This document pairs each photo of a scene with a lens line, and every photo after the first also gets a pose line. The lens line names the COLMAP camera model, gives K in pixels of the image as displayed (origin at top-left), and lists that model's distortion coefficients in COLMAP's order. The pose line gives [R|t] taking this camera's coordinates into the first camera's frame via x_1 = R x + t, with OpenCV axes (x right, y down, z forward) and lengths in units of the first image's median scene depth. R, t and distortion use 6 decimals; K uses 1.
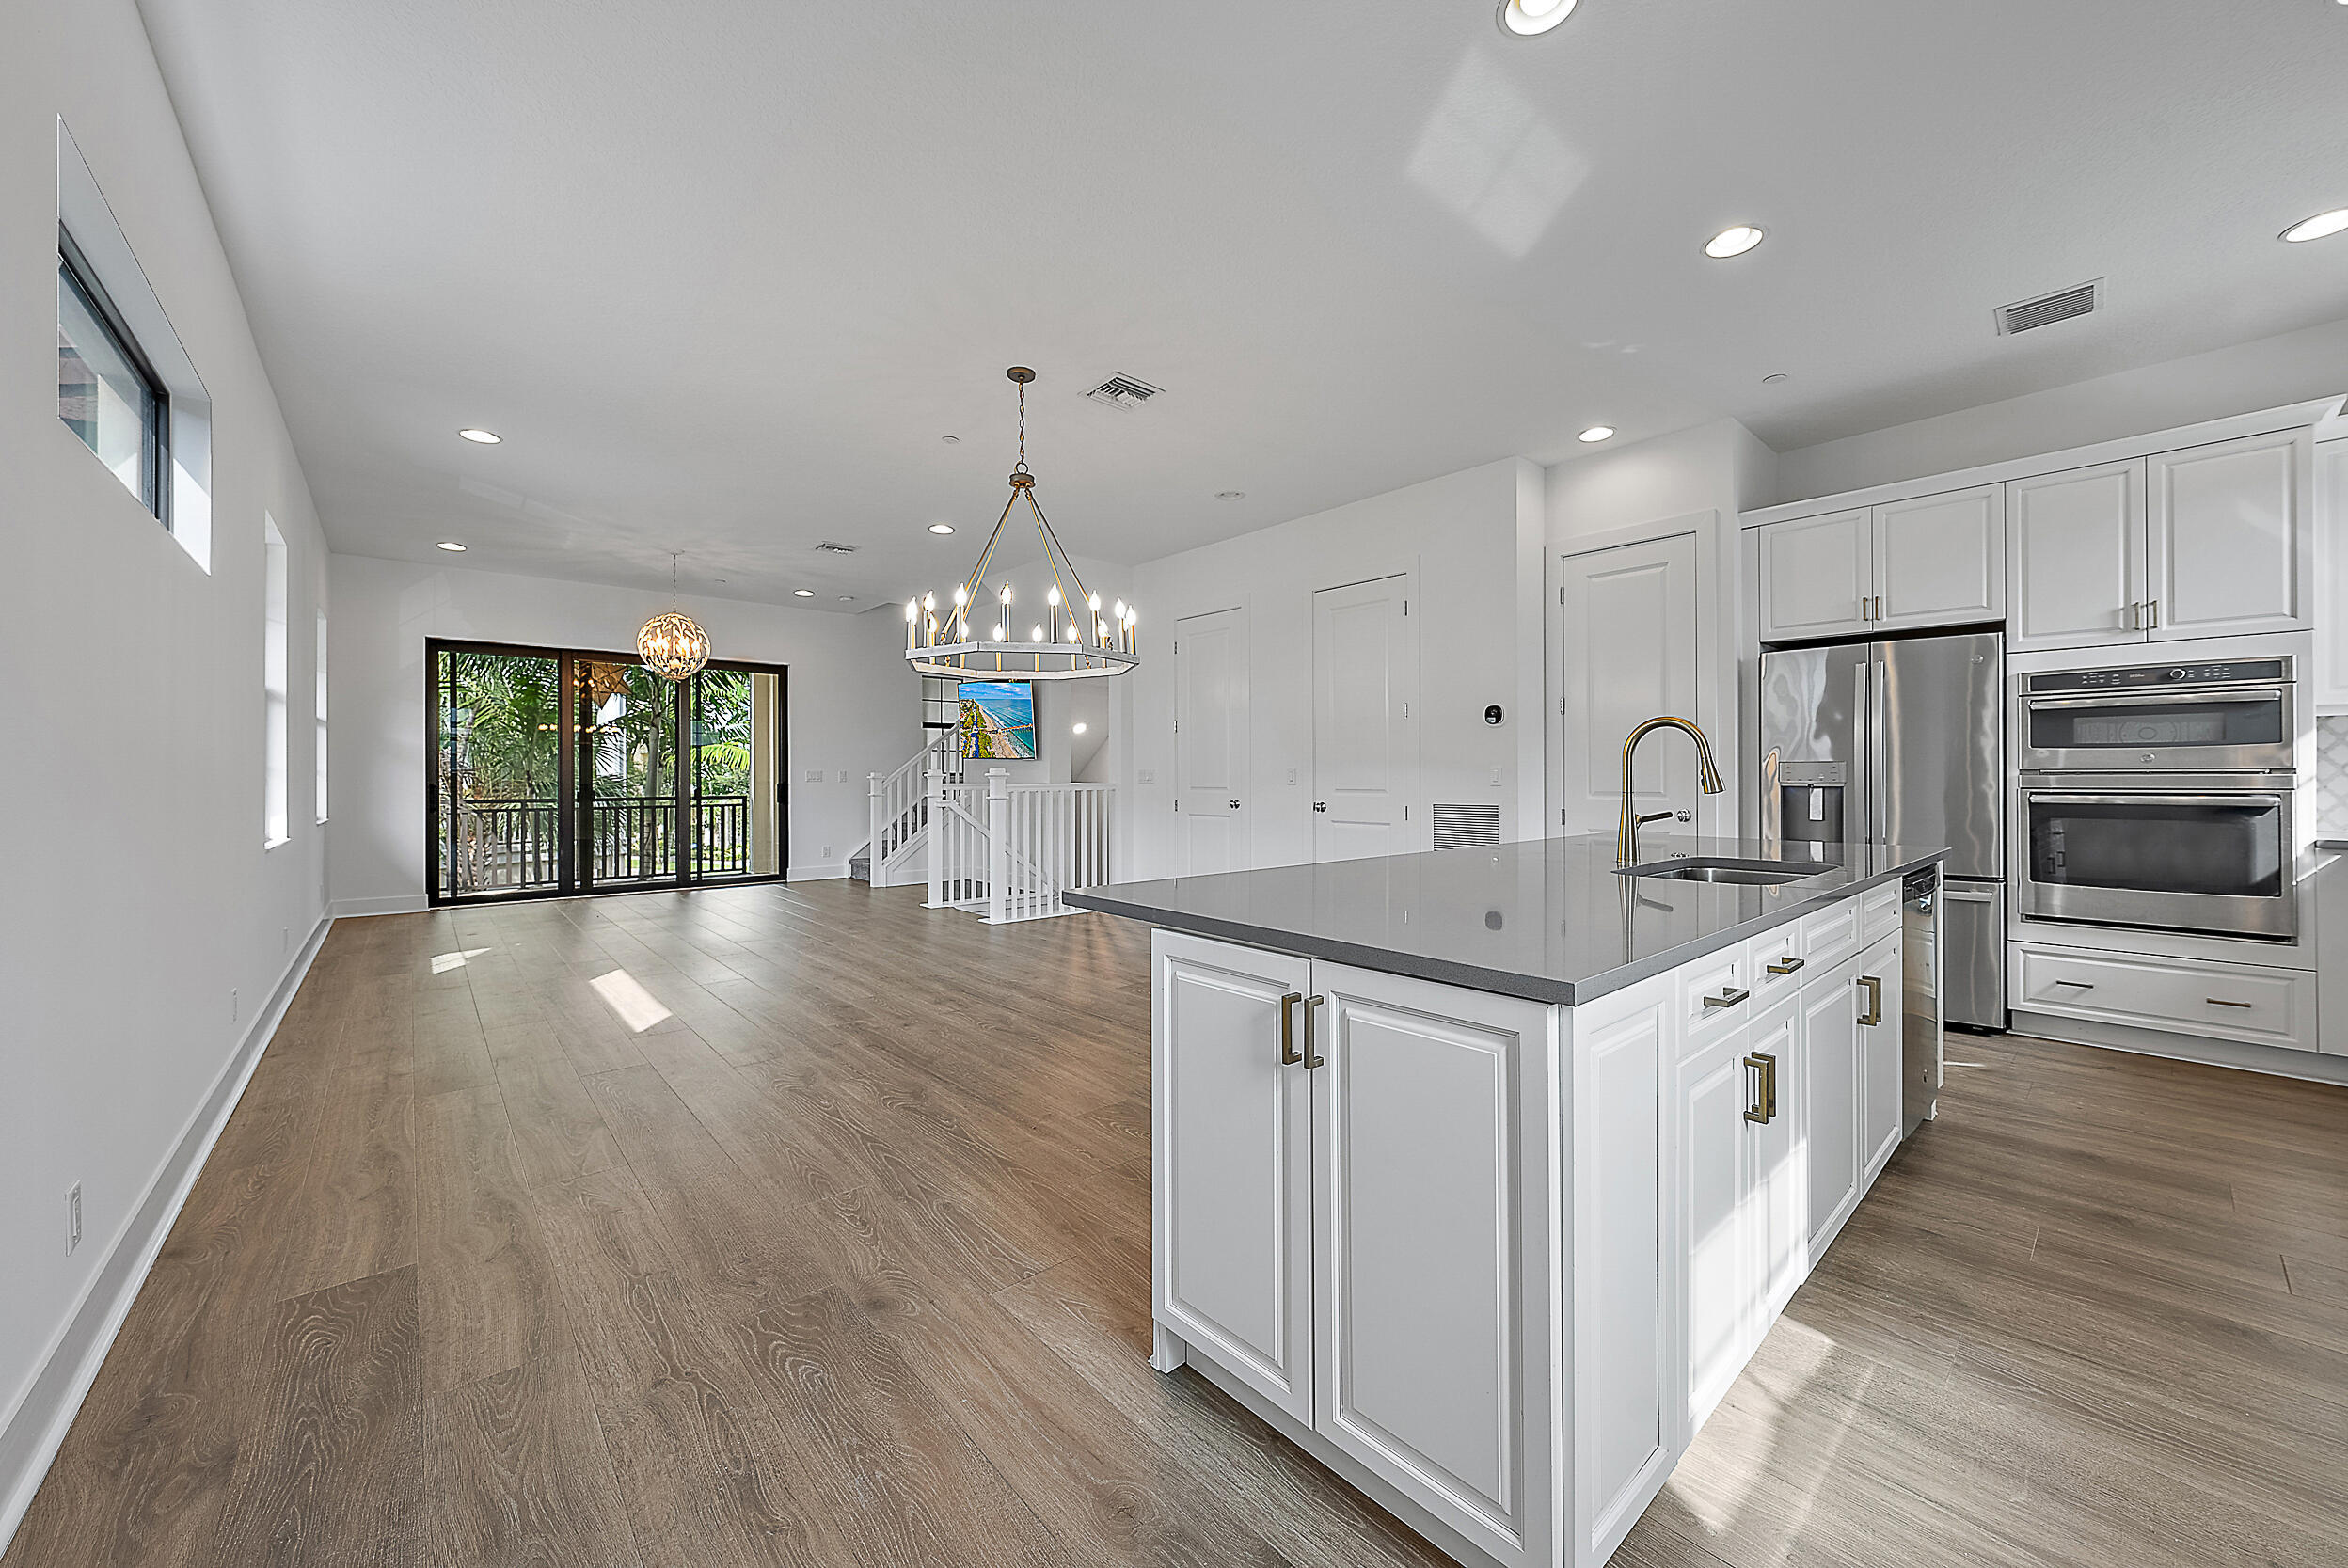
lens RADIAL K [[867.4, 0, 1183.6], [0, 867.4, 773.9], [0, 0, 1]] dist [-0.001247, 0.000051]
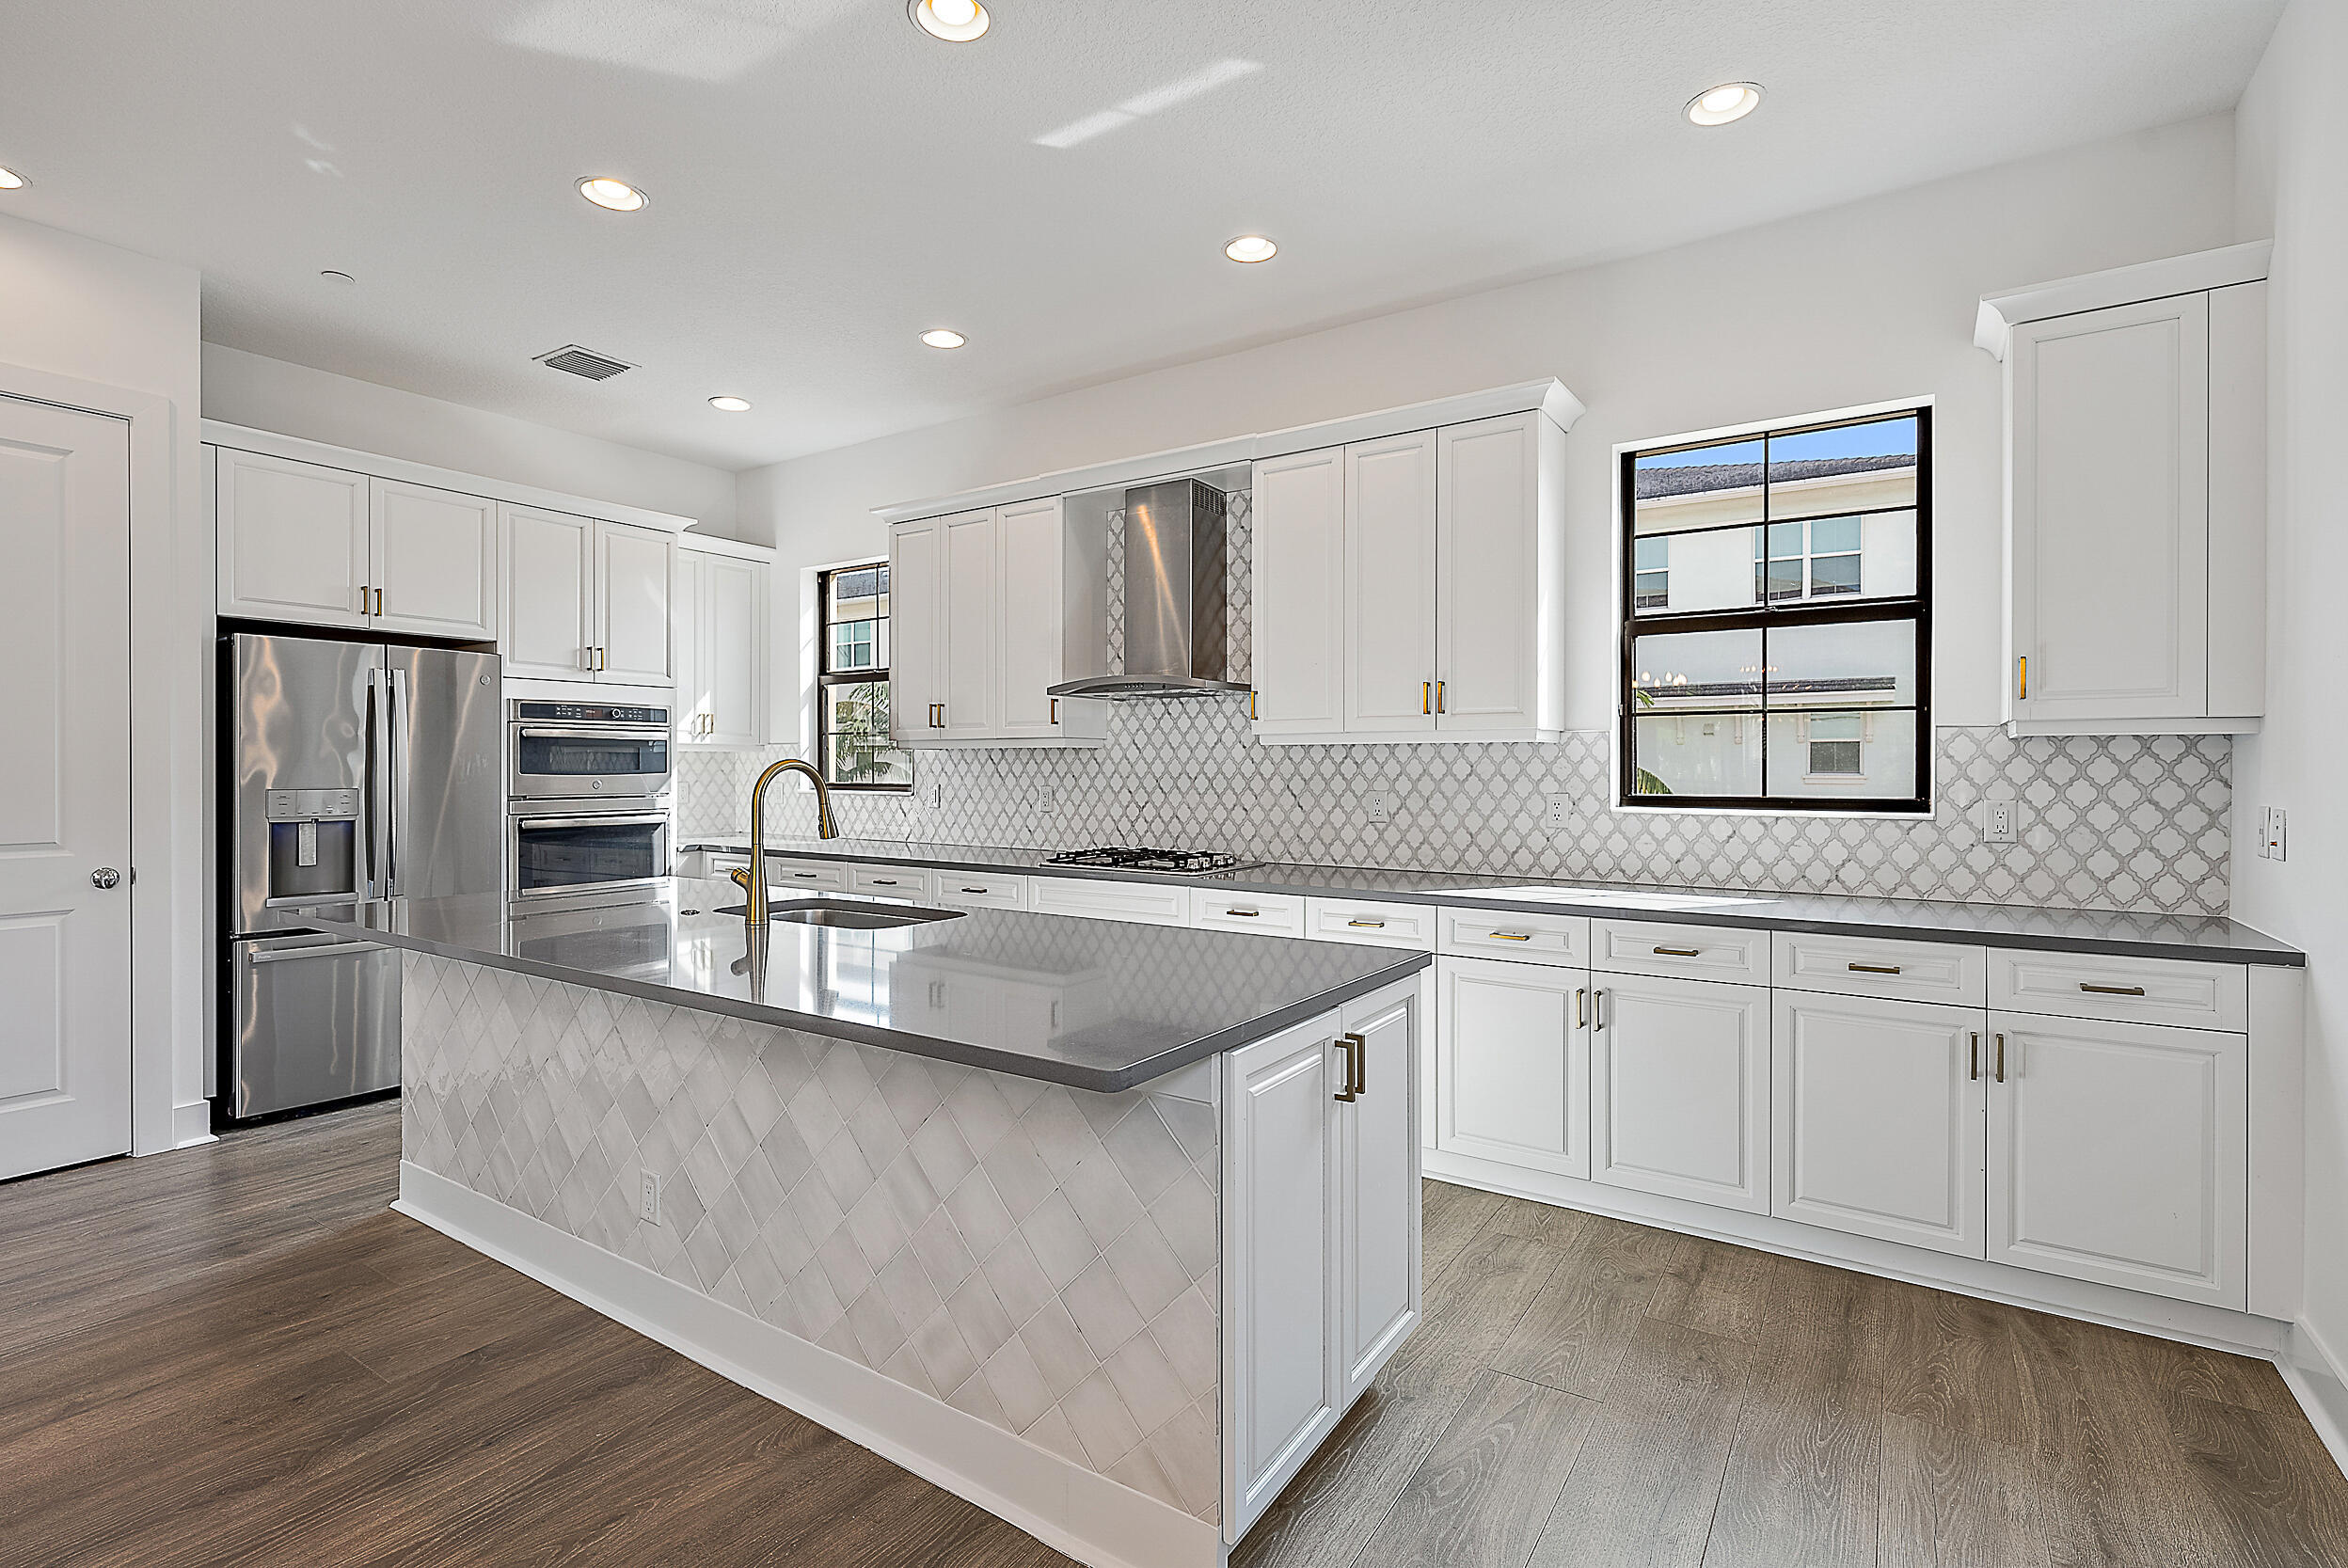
lens RADIAL K [[1096.8, 0, 1175.7], [0, 1096.8, 764.1], [0, 0, 1]] dist [0.002953, -0.000743]
pose [[-0.253013, 0.005307, 0.967448, -0.457761], [-0.001620, 0.999981, -0.005909, -0.035955], [-0.967462, -0.003062, -0.253000, 0.600742]]
